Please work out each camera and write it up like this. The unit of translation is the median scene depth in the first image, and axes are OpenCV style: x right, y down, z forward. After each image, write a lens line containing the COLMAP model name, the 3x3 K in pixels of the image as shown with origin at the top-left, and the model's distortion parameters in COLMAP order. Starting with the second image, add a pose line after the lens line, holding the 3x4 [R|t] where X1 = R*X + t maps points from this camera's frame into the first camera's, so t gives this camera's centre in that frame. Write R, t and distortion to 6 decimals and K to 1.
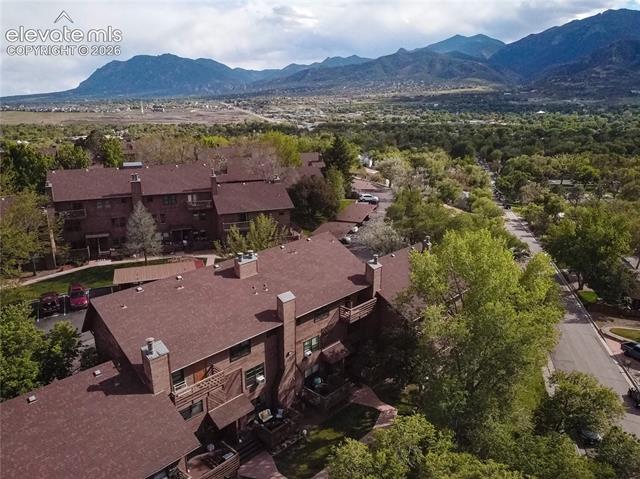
lens RADIAL K [[482.6, 0, 317.3], [0, 482.6, 237.9], [0, 0, 1]] dist [0.006394, -0.013565]
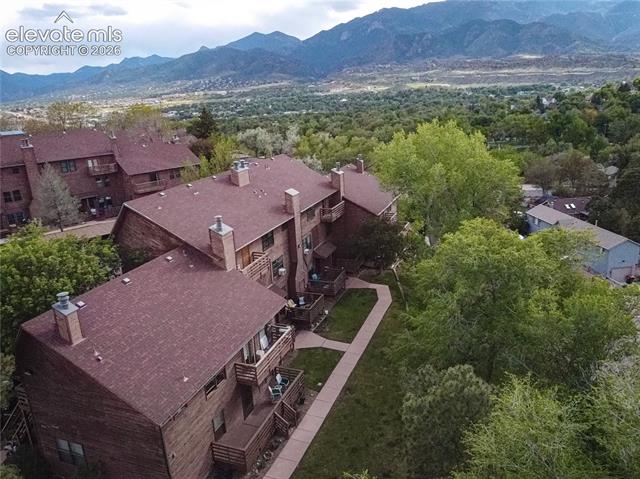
lens RADIAL K [[482.6, 0, 317.3], [0, 482.6, 237.9], [0, 0, 1]] dist [0.006394, -0.013565]
pose [[0.928725, -0.155265, 0.336693, -0.148662], [0.154191, 0.987582, 0.030106, 0.075611], [-0.337186, 0.023955, 0.941133, -0.012125]]
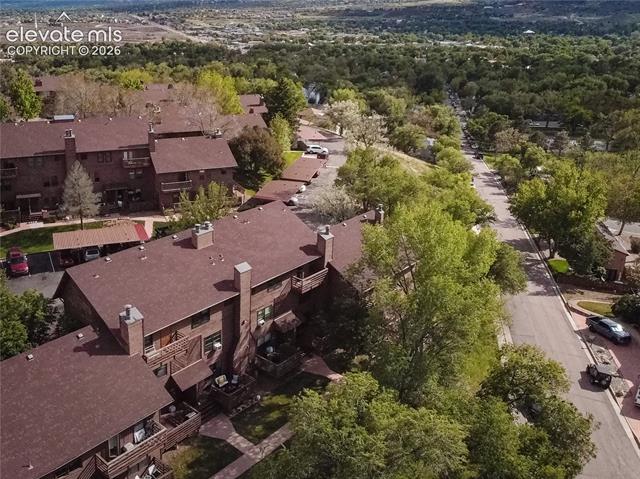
lens RADIAL K [[600.2, 0, 245.3], [0, 600.2, 186.5], [0, 0, 1]] dist [0.008657, -0.020164]
pose [[0.999911, 0.011627, -0.006511, -0.019875], [-0.011596, 0.999921, 0.004880, -0.023395], [0.006567, -0.004804, 0.999967, -0.116269]]
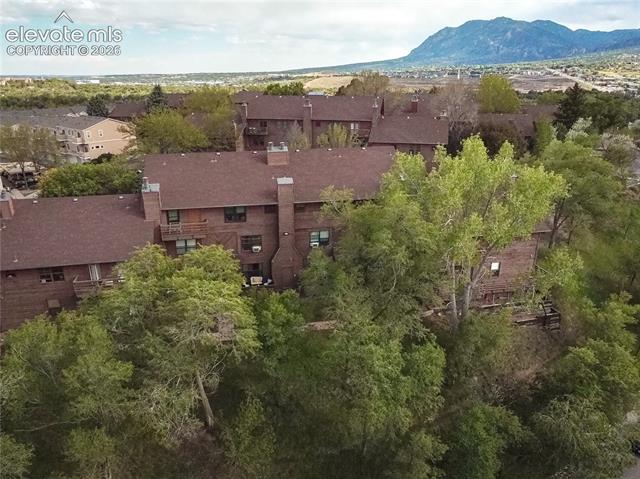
lens RADIAL K [[482.6, 0, 317.3], [0, 482.6, 237.9], [0, 0, 1]] dist [0.006394, -0.013565]
pose [[0.812707, 0.191921, -0.550158, 0.242727], [-0.157647, 0.981408, 0.109481, 0.044468], [0.560941, -0.002245, 0.827852, 0.043819]]
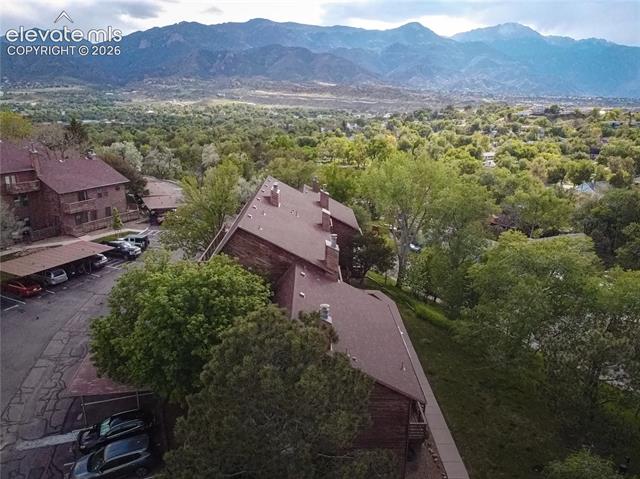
lens RADIAL K [[482.6, 0, 317.3], [0, 482.6, 237.9], [0, 0, 1]] dist [0.006394, -0.013565]
pose [[0.722286, -0.173173, 0.669563, -0.343636], [0.174792, 0.982422, 0.065534, 0.038996], [-0.669142, 0.069700, 0.739858, 0.046594]]
